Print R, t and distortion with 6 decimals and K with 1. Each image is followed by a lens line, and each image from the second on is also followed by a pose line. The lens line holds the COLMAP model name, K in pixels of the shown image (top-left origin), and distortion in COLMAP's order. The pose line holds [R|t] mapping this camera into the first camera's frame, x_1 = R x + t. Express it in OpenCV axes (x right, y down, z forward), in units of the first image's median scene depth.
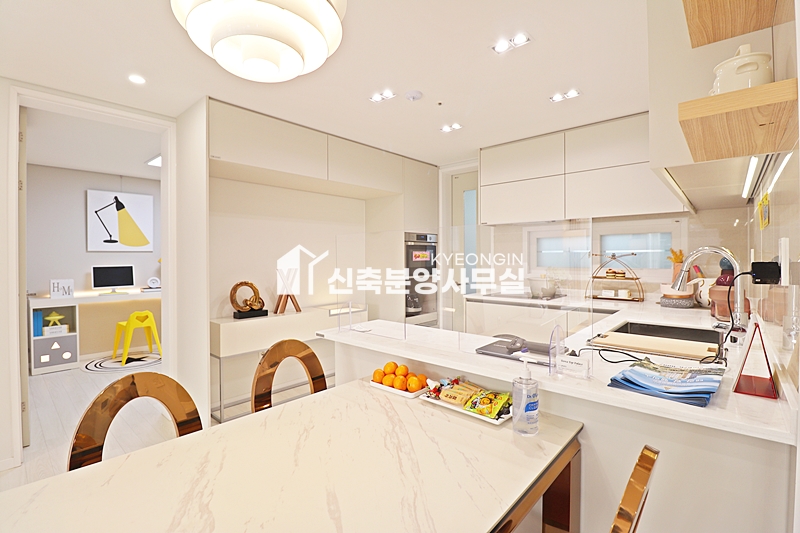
lens RADIAL K [[371.7, 0, 401.7], [0, 371.7, 257.7], [0, 0, 1]] dist [-0.000589, -0.012898]
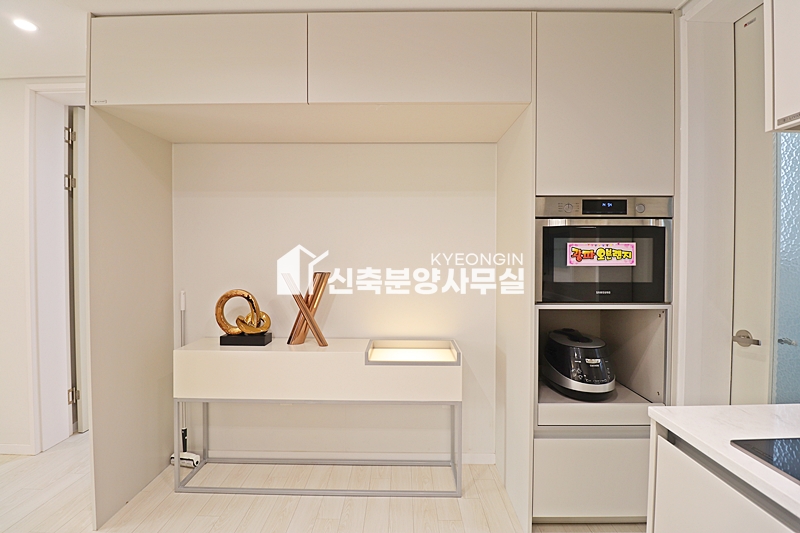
lens RADIAL K [[371.7, 0, 401.7], [0, 371.7, 257.7], [0, 0, 1]] dist [-0.000589, -0.012898]
pose [[0.658260, 0.018358, -0.752567, 0.499474], [-0.006770, 0.999807, 0.018468, -0.016409], [0.752760, -0.007062, 0.658257, 1.417158]]
